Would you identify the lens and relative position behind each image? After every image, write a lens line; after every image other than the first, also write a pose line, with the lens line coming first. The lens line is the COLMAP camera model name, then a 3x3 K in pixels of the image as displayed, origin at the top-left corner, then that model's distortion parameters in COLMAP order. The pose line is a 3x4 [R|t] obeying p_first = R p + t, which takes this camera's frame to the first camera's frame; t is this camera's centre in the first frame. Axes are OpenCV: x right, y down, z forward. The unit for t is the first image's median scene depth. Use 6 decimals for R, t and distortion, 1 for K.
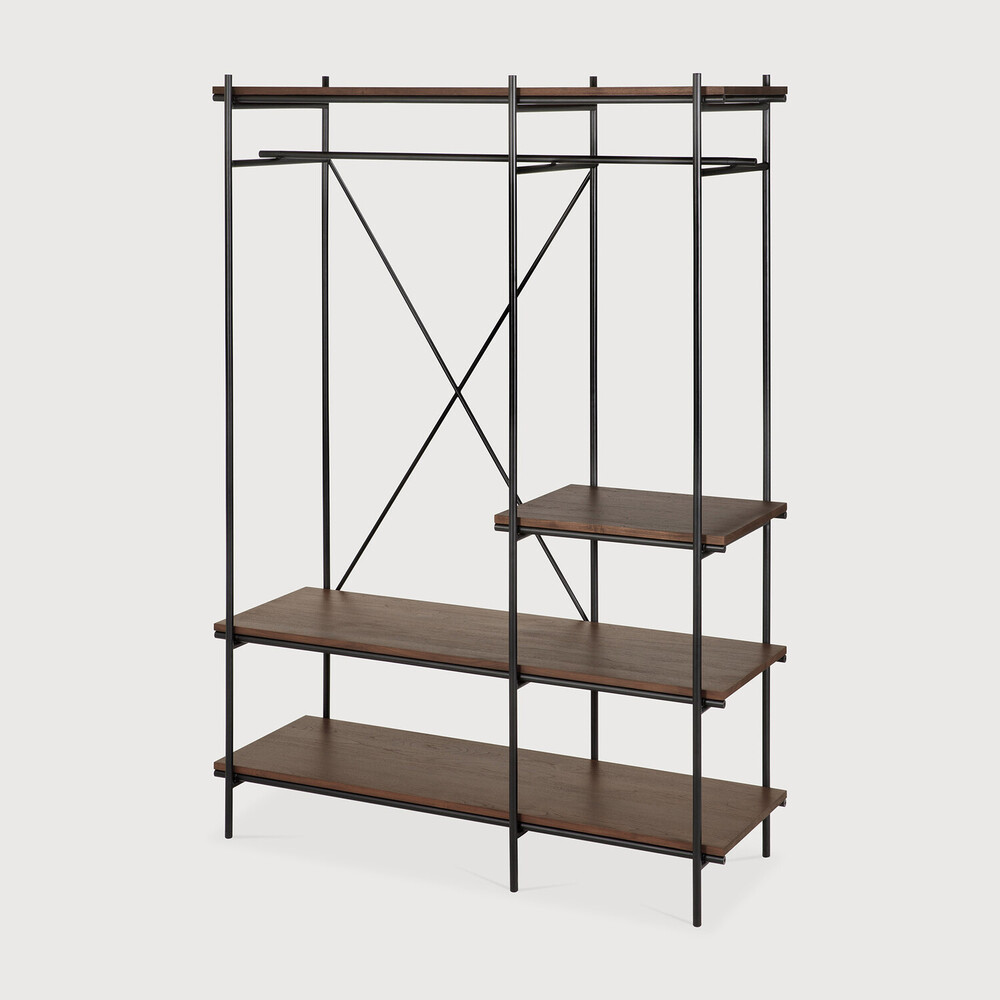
lens RADIAL K [[1989.5, 0, 499.7], [0, 1989.5, 471.8], [0, 0, 1]] dist [0.229611, -0.226105]
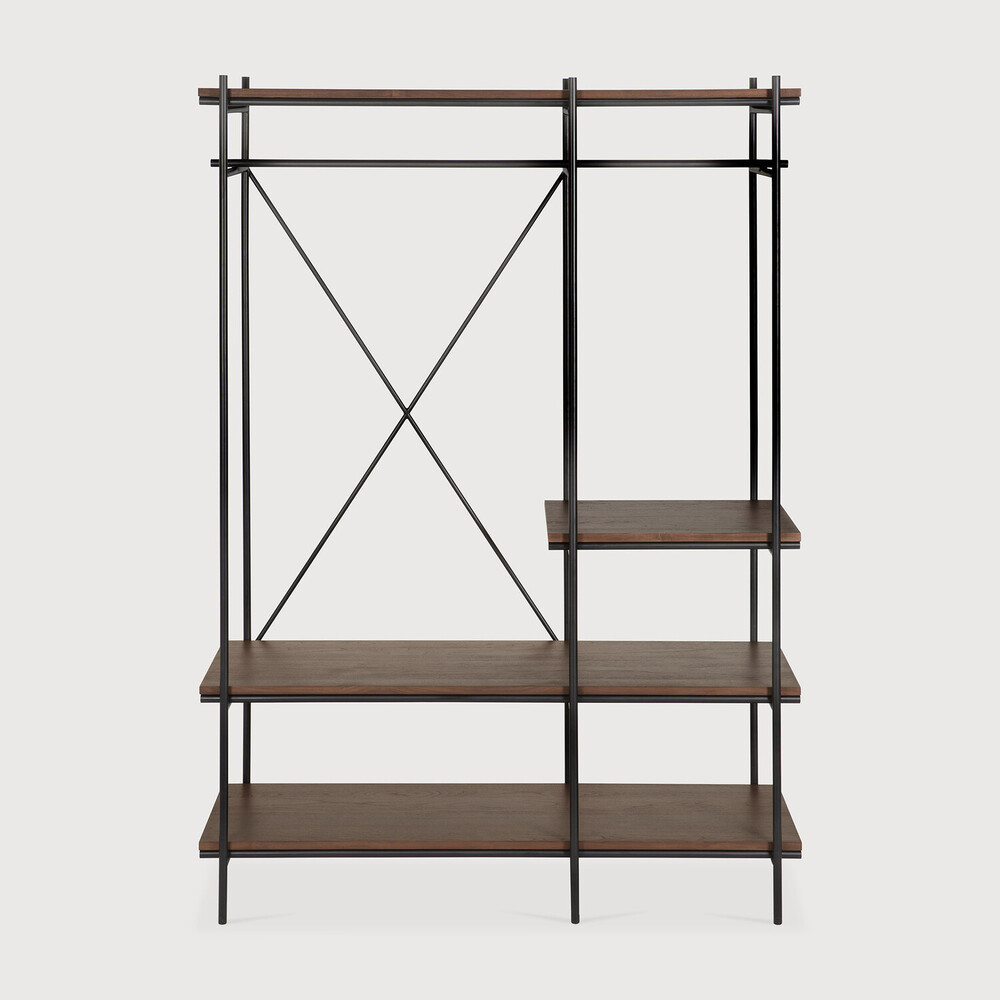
lens RADIAL K [[1938.8, 0, 500.0], [0, 1938.8, 500.0], [0, 0, 1]] dist [0.111864, 0.229973]
pose [[0.891226, -0.091478, 0.444238, -0.413798], [0.083362, 0.995801, 0.037816, -0.032138], [-0.445832, 0.003330, 0.895110, 0.169947]]
